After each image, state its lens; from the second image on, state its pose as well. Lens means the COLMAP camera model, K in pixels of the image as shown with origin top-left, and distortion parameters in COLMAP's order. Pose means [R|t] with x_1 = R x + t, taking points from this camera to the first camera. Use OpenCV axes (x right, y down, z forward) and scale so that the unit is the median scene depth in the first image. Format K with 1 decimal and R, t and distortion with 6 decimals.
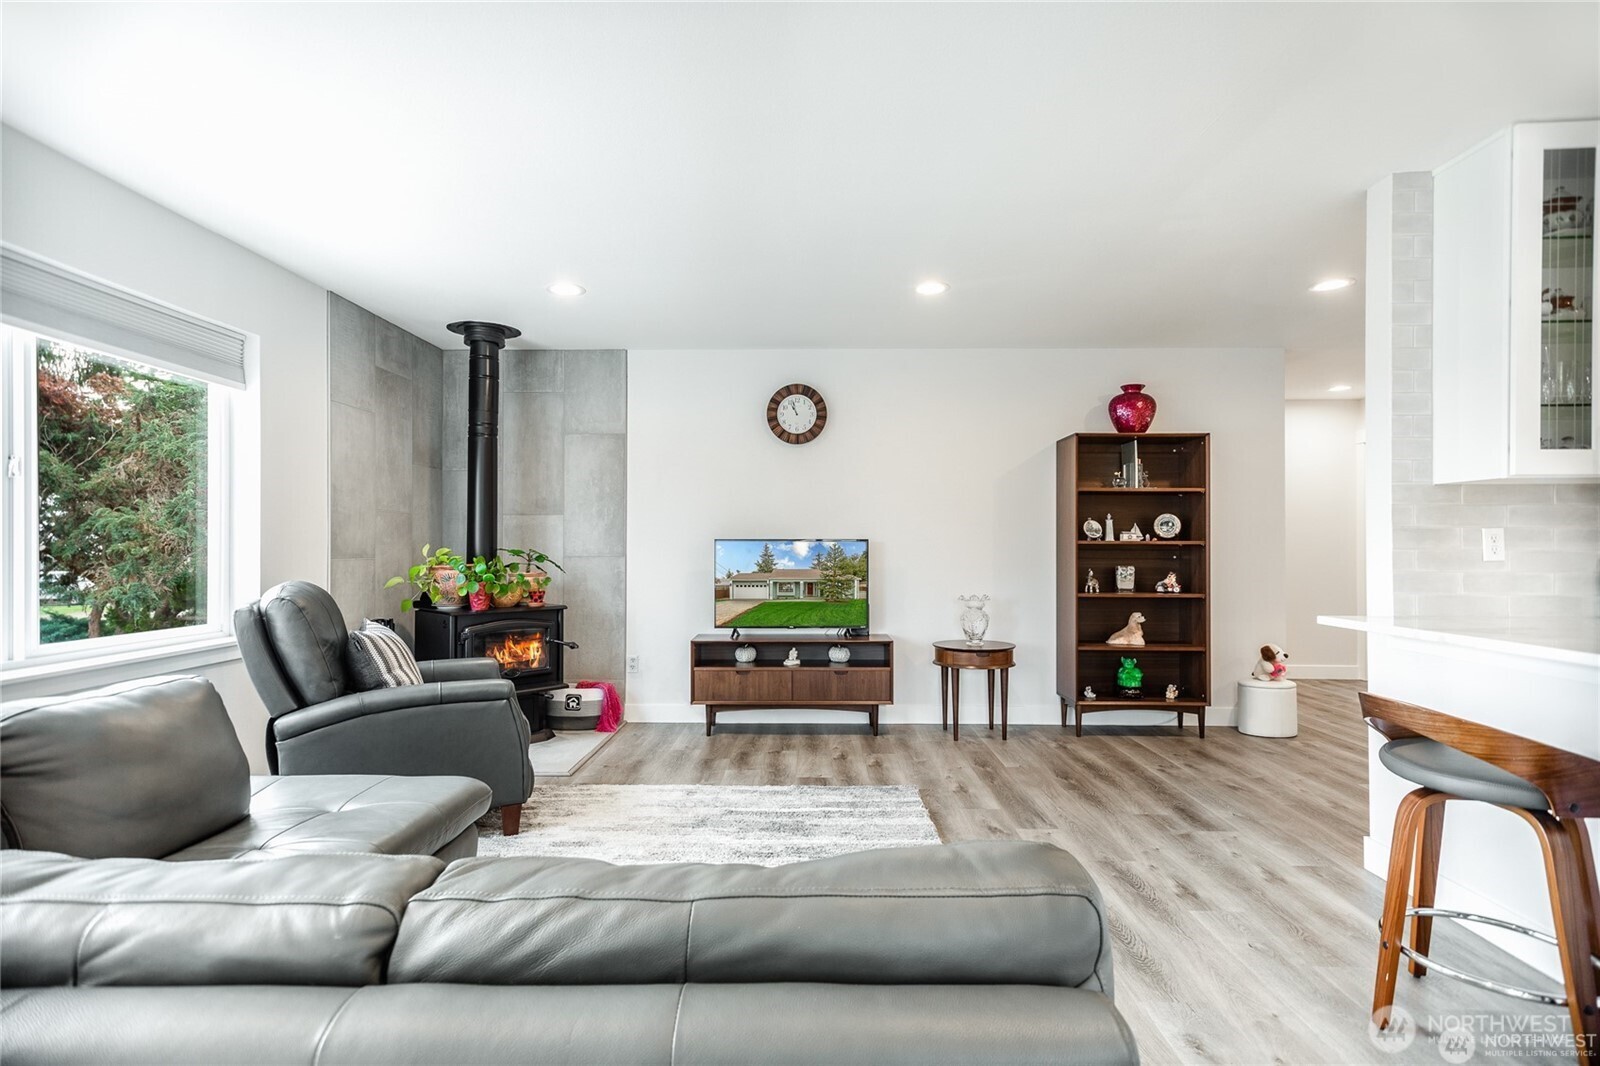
lens RADIAL K [[816.9, 0, 800.0], [0, 816.9, 533.0], [0, 0, 1]] dist [0.000426, 0.000250]
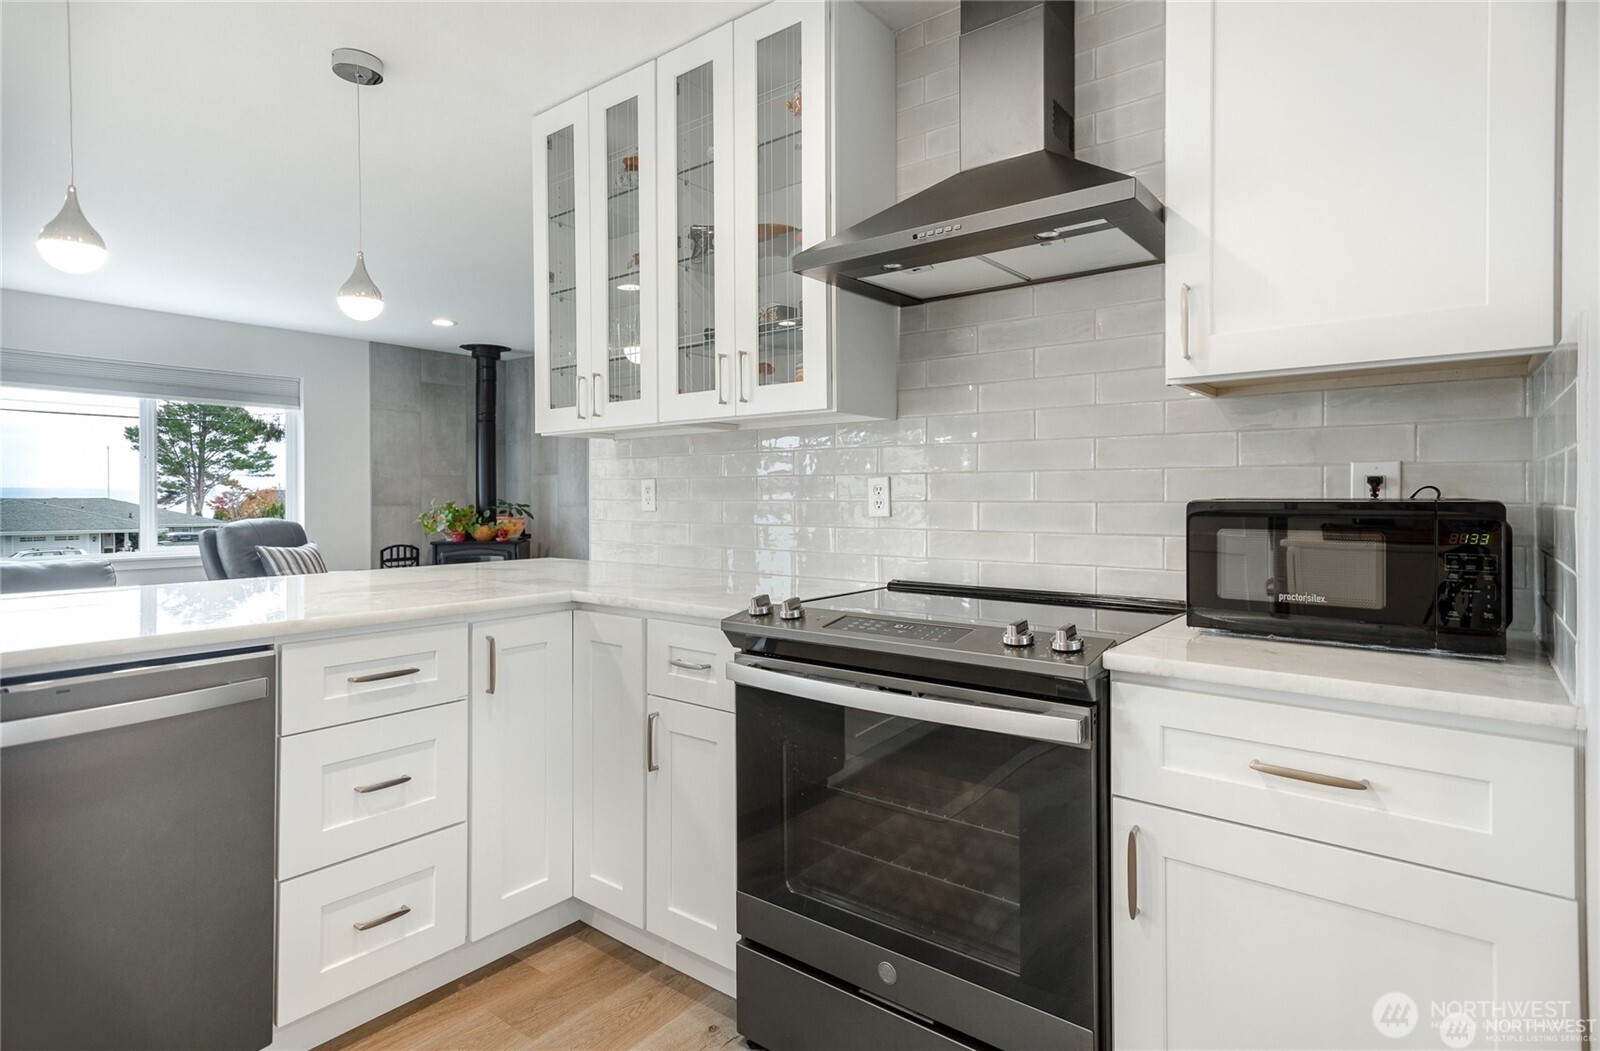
lens RADIAL K [[818.8, 0, 798.1], [0, 818.8, 497.4], [0, 0, 1]] dist [0.023517, -0.000003]
pose [[0.802788, -0.001335, -0.596264, 0.882295], [0.010295, 0.999879, 0.011623, 0.003677], [0.596176, -0.015469, 0.802705, 0.148231]]
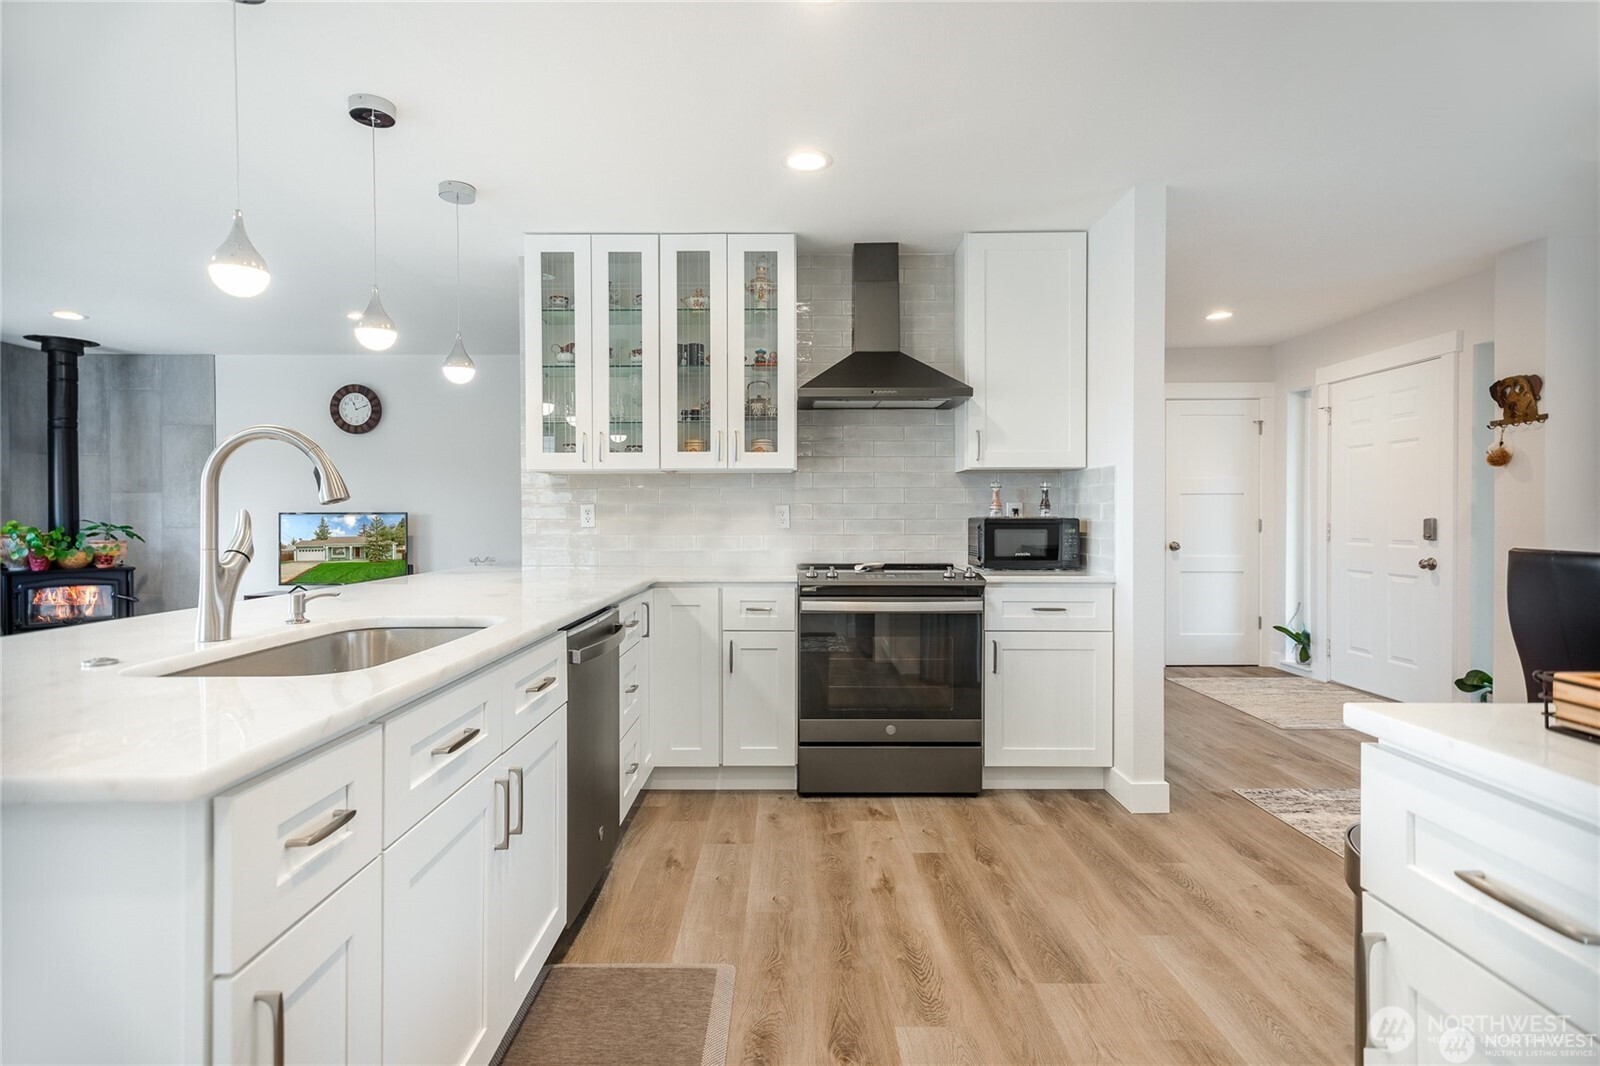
lens RADIAL K [[828.8, 0, 777.3], [0, 828.8, 524.1], [0, 0, 1]] dist [0.022991, 0.000524]
pose [[0.999904, -0.003021, 0.013559, 0.629882], [0.002689, 0.999698, 0.024430, -0.003632], [-0.013629, -0.024391, 0.999610, -0.261843]]
